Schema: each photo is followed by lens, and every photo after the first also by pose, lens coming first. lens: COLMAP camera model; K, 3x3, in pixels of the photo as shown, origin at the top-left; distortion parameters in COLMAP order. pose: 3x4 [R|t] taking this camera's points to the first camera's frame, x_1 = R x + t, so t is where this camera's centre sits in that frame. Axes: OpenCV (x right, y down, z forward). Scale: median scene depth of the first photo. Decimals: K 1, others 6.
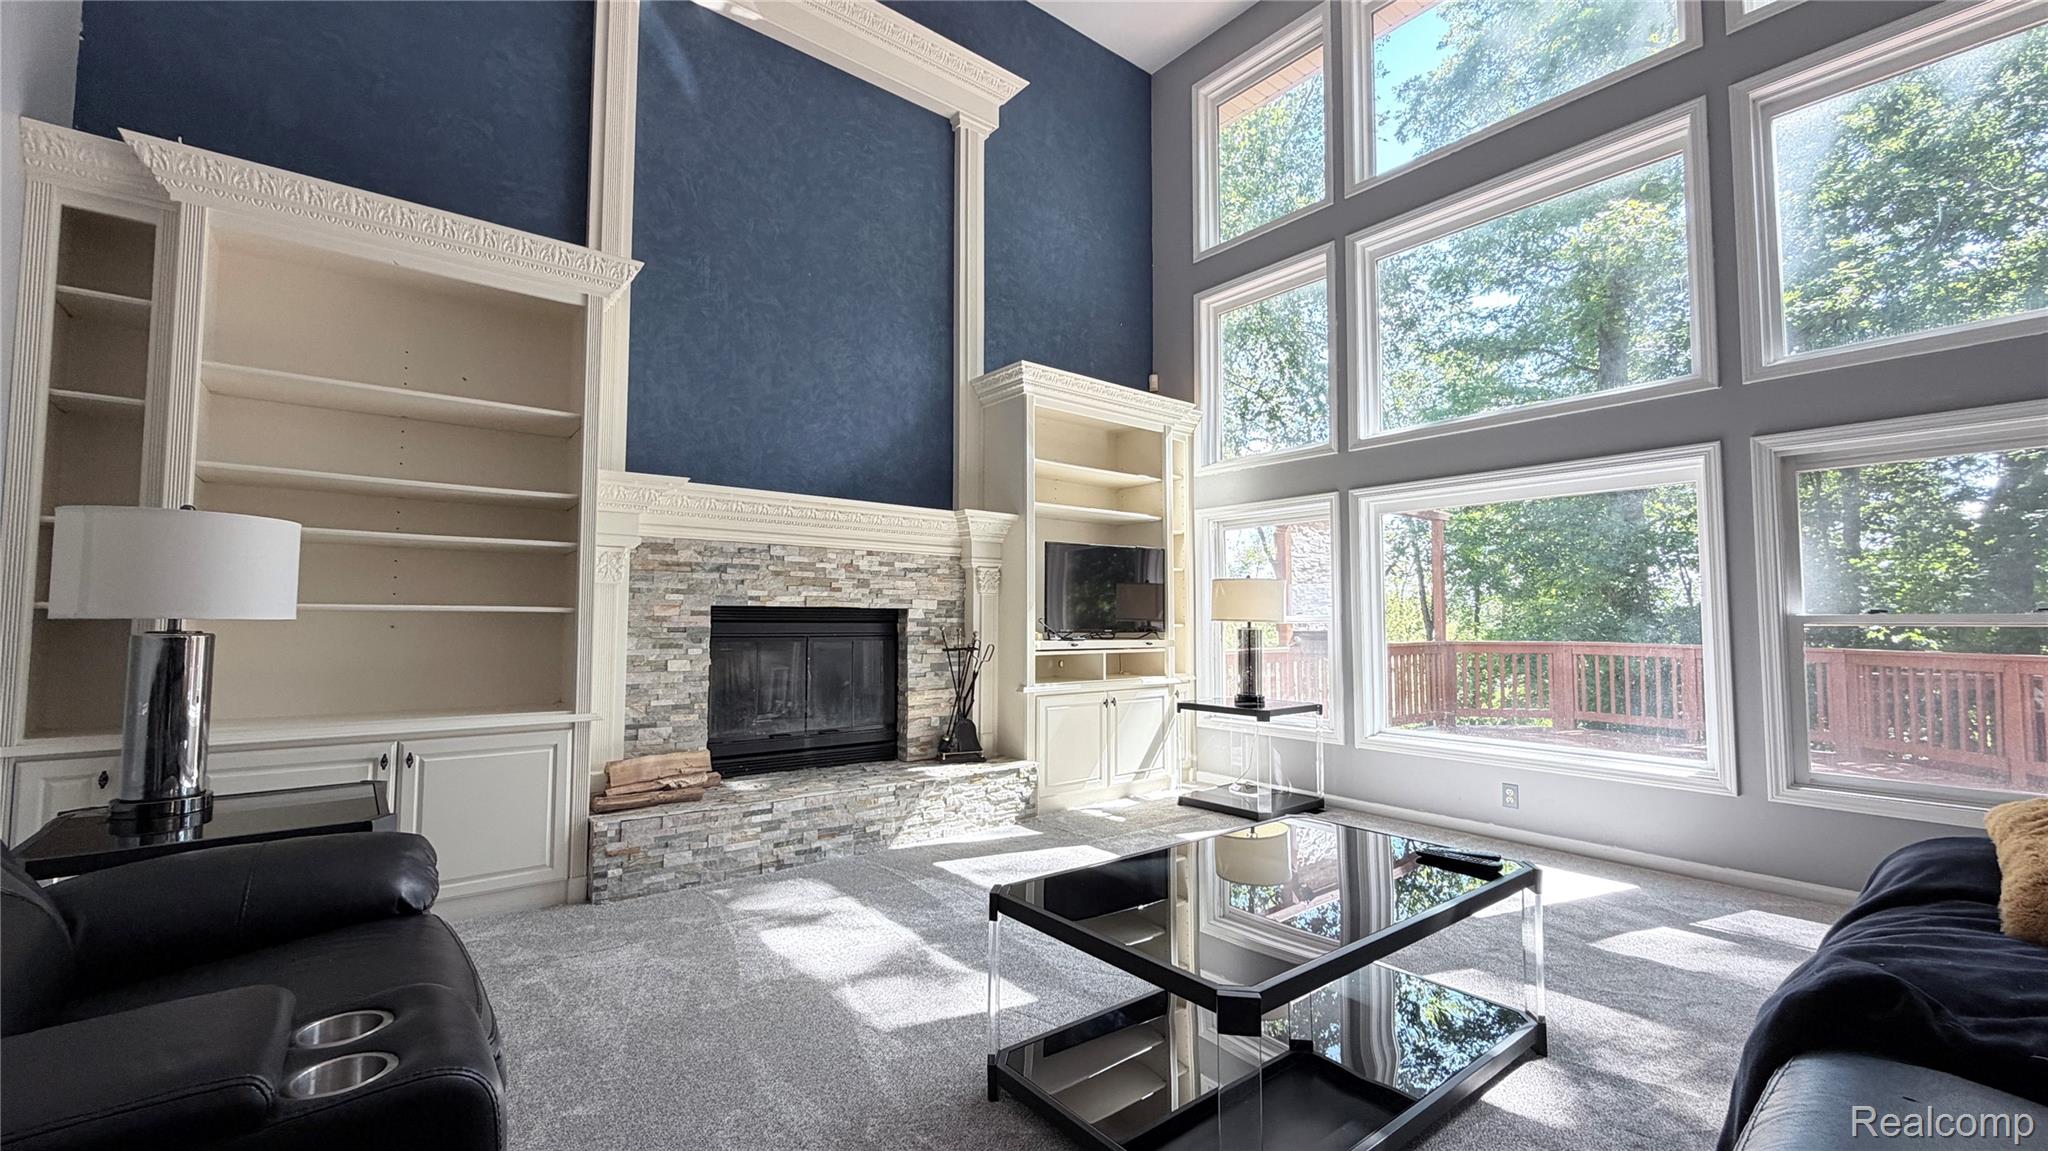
lens RADIAL K [[819.5, 0, 1015.9], [0, 819.5, 571.6], [0, 0, 1]] dist [-0.002502, 0.000479]
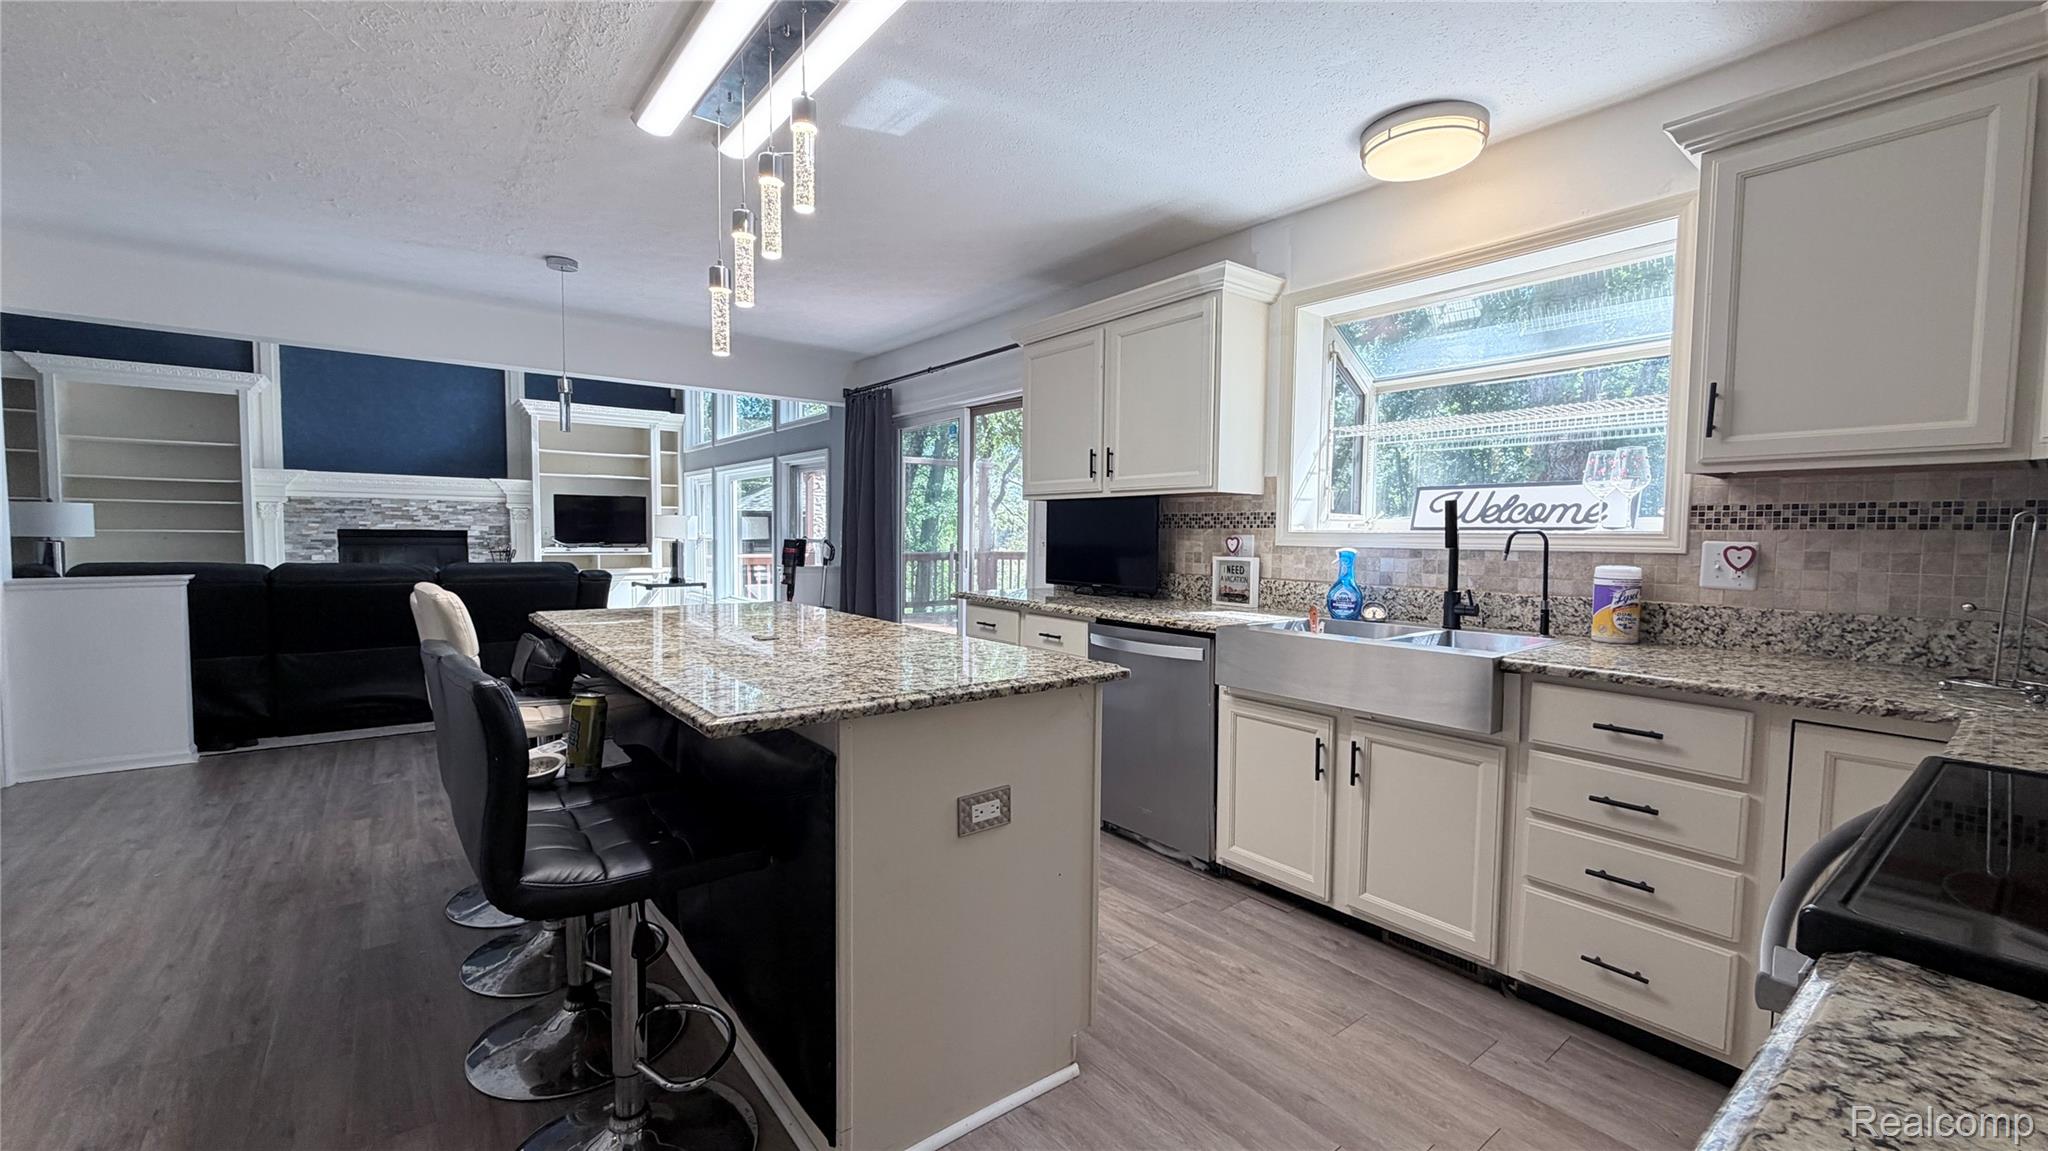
lens RADIAL K [[819.5, 0, 1012.1], [0, 819.5, 570.6], [0, 0, 1]] dist [-0.002502, 0.000479]
pose [[0.999695, 0.009882, -0.022614, 1.283931], [-0.007431, 0.994335, 0.106033, -0.079627], [0.023534, -0.105832, 0.994105, -0.950456]]
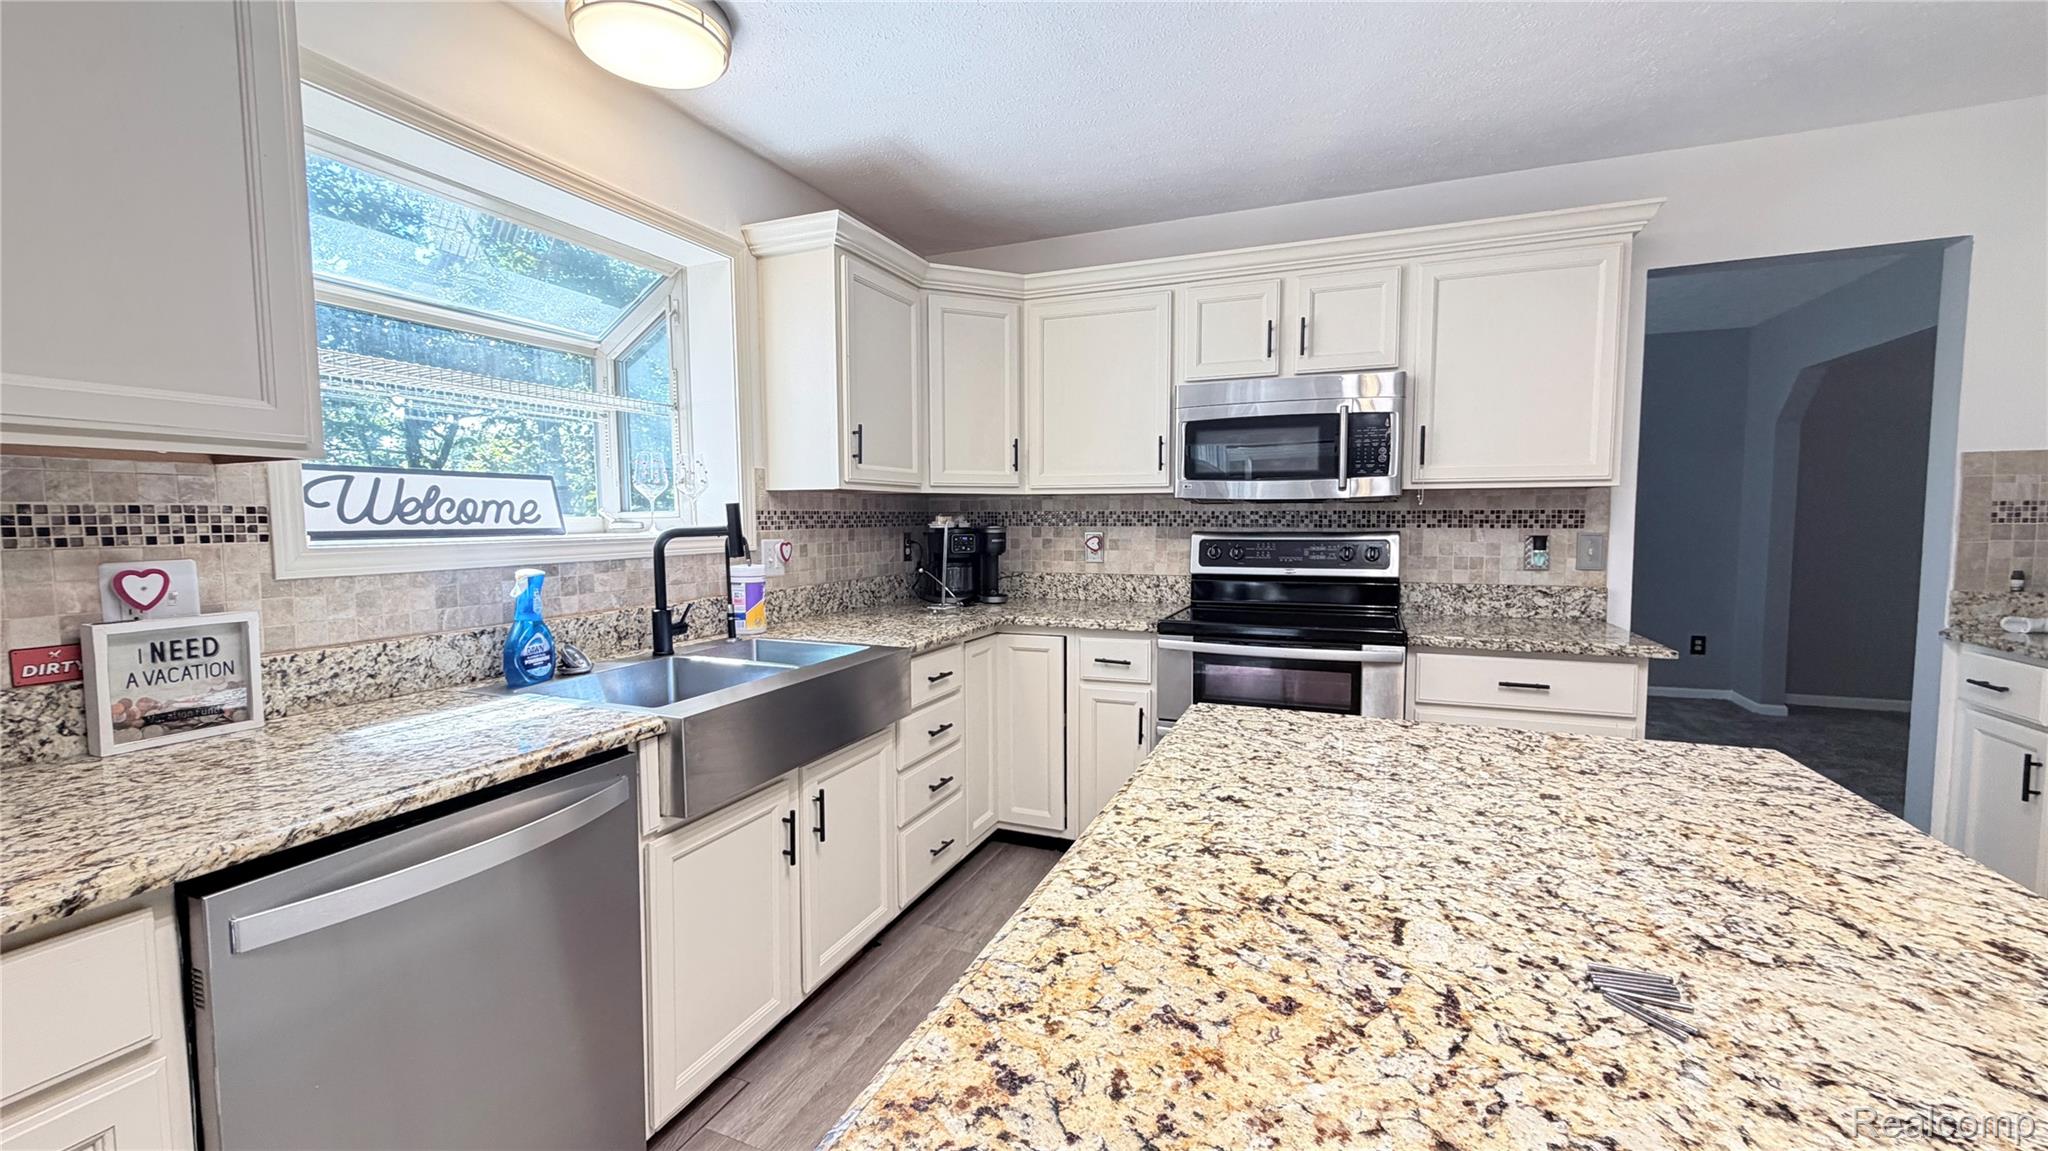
lens RADIAL K [[819.5, 0, 1024.6], [0, 819.5, 568.8], [0, 0, 1]] dist [-0.002502, 0.000479]
pose [[-0.492659, -0.053912, 0.868551, 1.044816], [-0.048452, 0.998230, 0.034478, -0.054797], [-0.868872, -0.025097, -0.494399, -0.262954]]
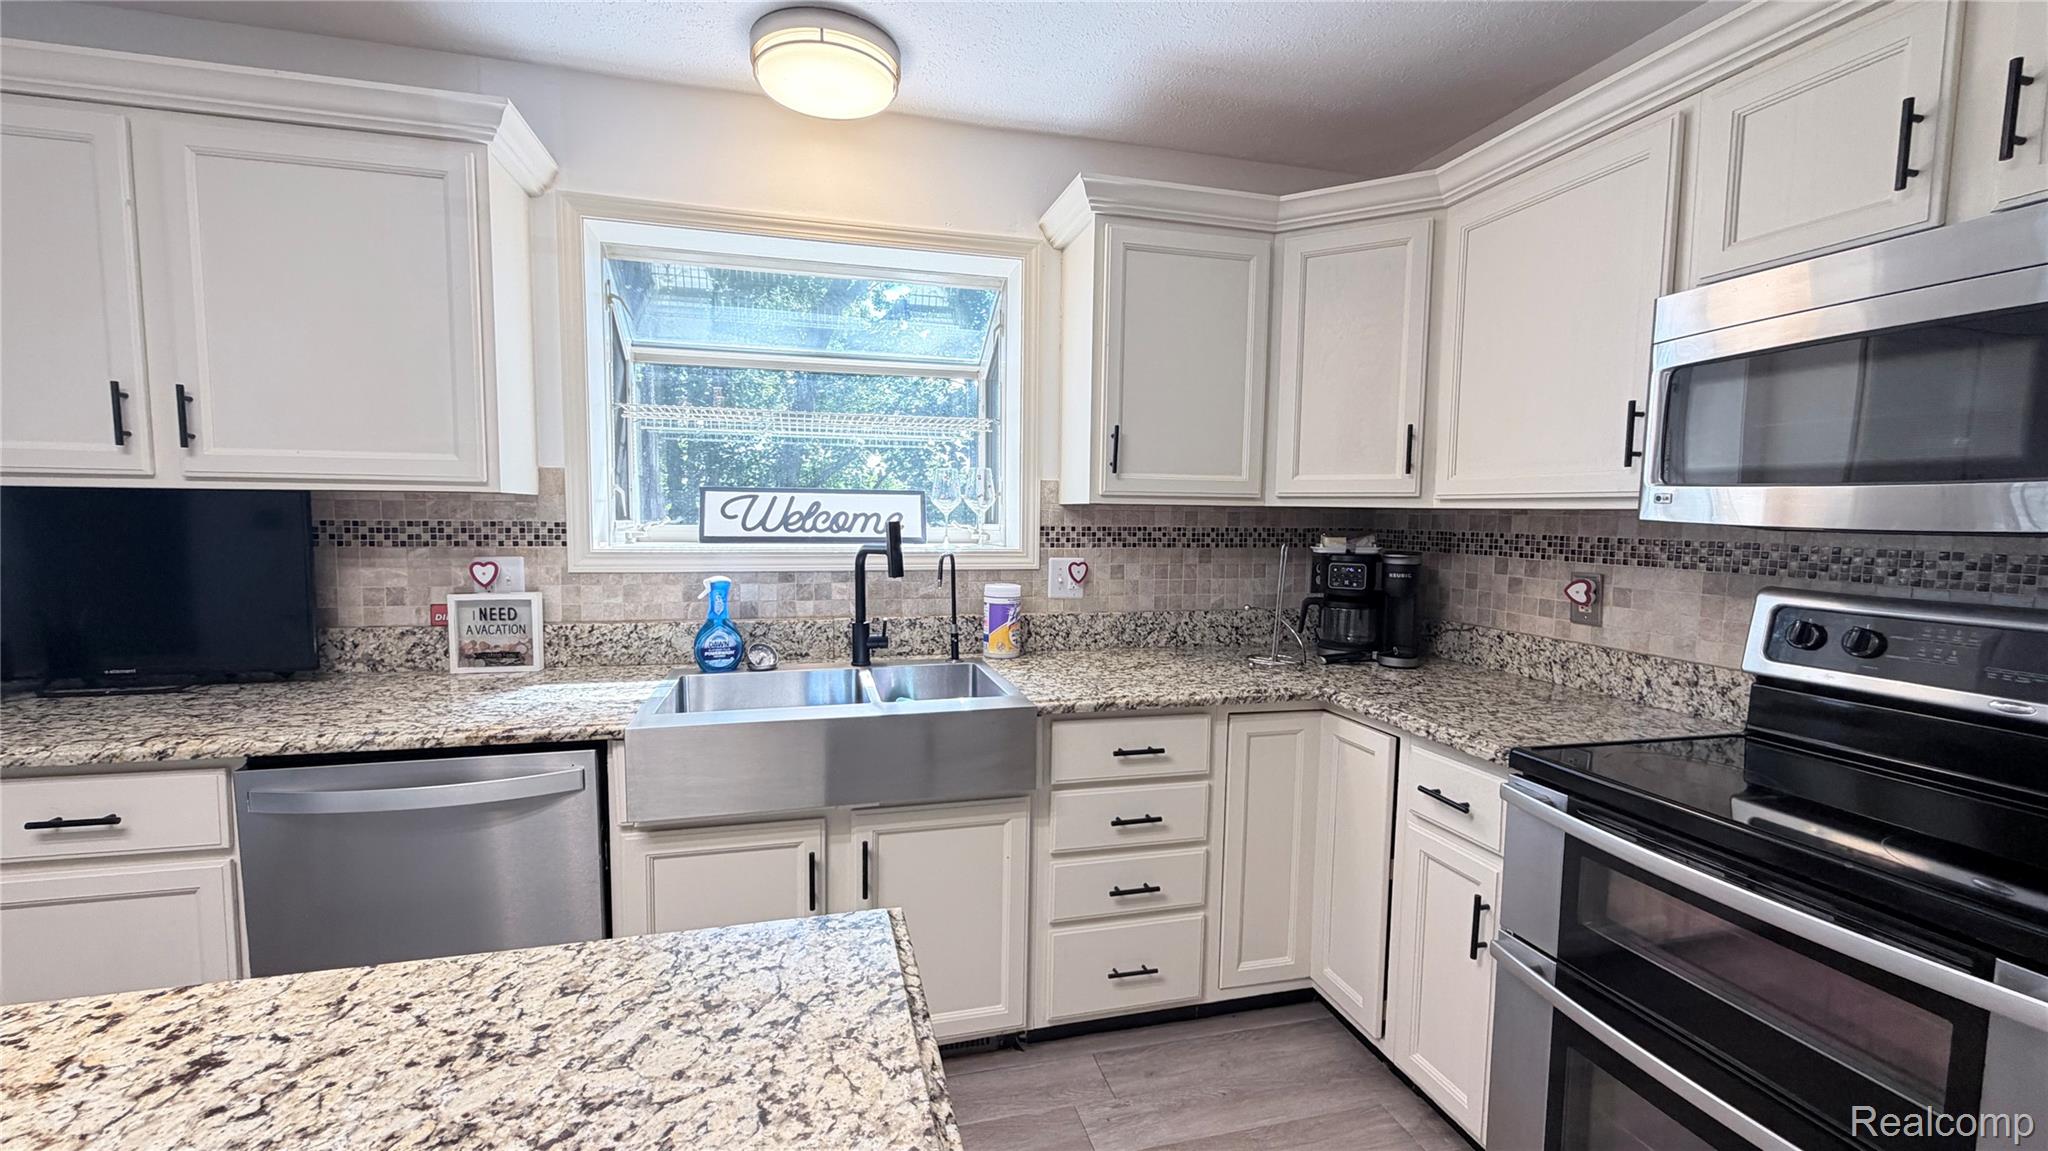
lens RADIAL K [[819.5, 0, 1018.6], [0, 819.5, 571.2], [0, 0, 1]] dist [-0.002502, 0.000479]
pose [[0.404330, -0.061459, 0.912546, 1.157203], [-0.067400, 0.993025, 0.096743, -0.092802], [-0.912127, -0.100622, 0.397367, -0.627401]]
